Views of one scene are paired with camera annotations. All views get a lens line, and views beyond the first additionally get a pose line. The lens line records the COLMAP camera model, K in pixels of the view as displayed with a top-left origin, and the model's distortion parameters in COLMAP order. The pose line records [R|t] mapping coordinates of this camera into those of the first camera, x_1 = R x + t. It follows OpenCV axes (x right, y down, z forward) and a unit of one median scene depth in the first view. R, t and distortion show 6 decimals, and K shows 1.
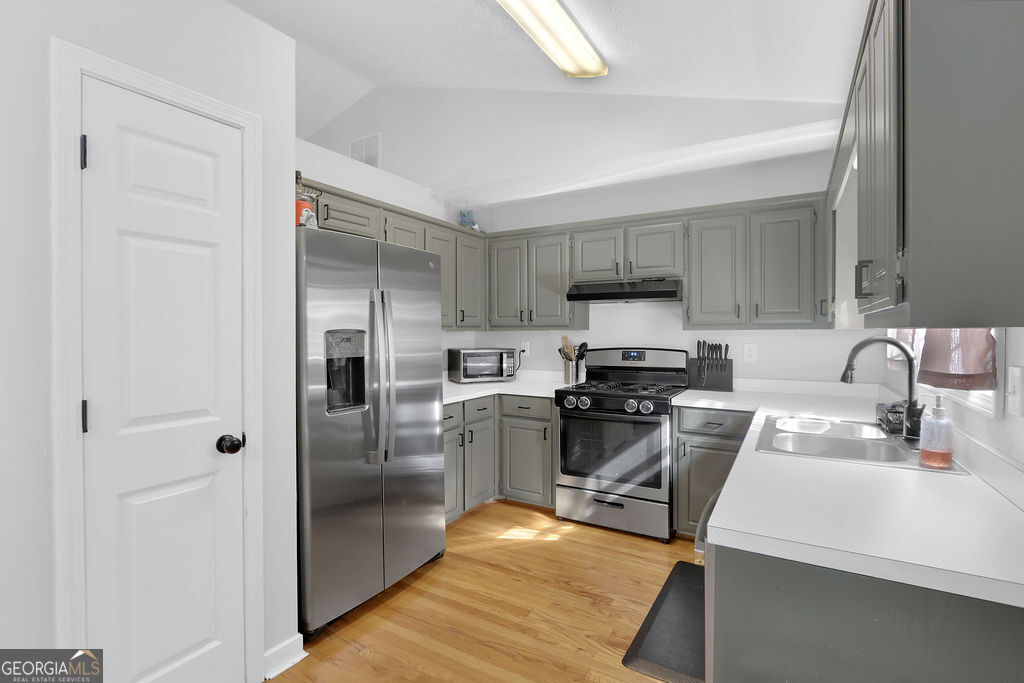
lens RADIAL K [[489.8, 0, 525.9], [0, 489.8, 328.6], [0, 0, 1]] dist [-0.010000, -0.000128]
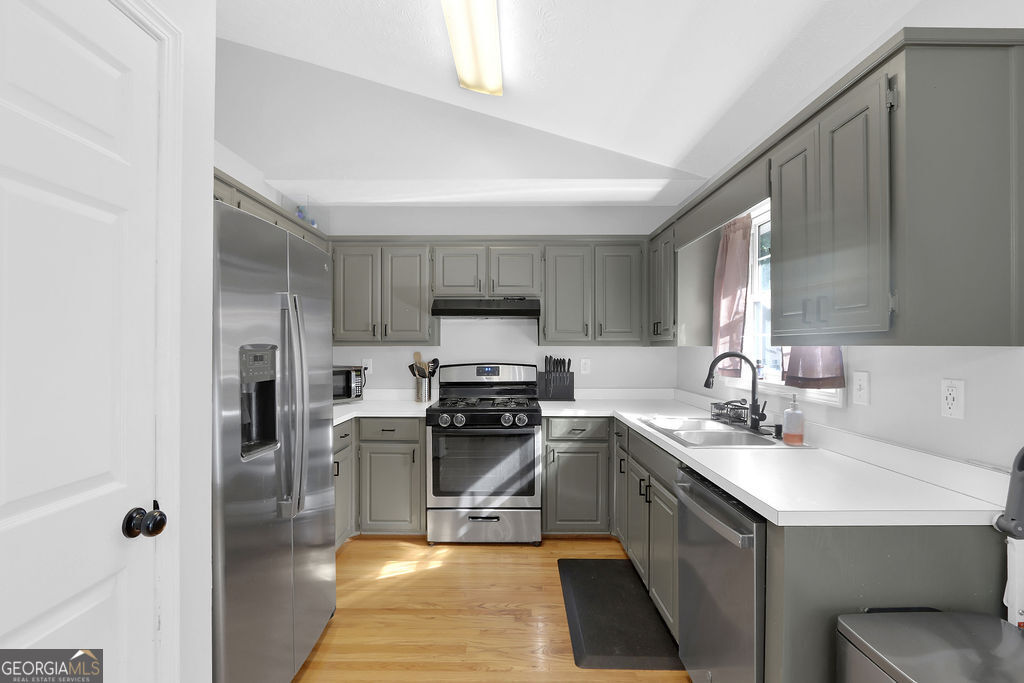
lens RADIAL K [[479.5, 0, 504.0], [0, 479.5, 339.0], [0, 0, 1]] dist [-0.012424, -0.000157]
pose [[0.863356, 0.010749, 0.504480, -0.305609], [-0.005066, 0.999907, -0.012634, 0.000891], [-0.504569, 0.008352, 0.863331, 0.129838]]
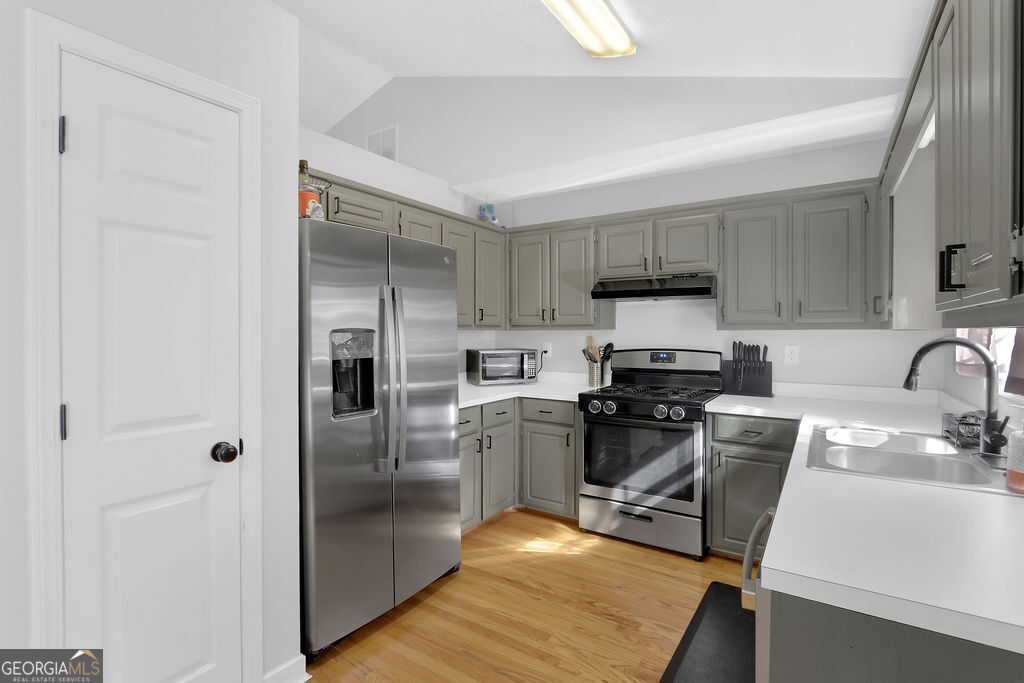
lens RADIAL K [[489.8, 0, 525.9], [0, 489.8, 328.6], [0, 0, 1]] dist [-0.010000, -0.000128]
pose [[0.998716, 0.001578, -0.050641, 0.006427], [-0.001587, 0.999999, -0.000135, 0.001050], [0.050640, 0.000215, 0.998717, 0.061260]]
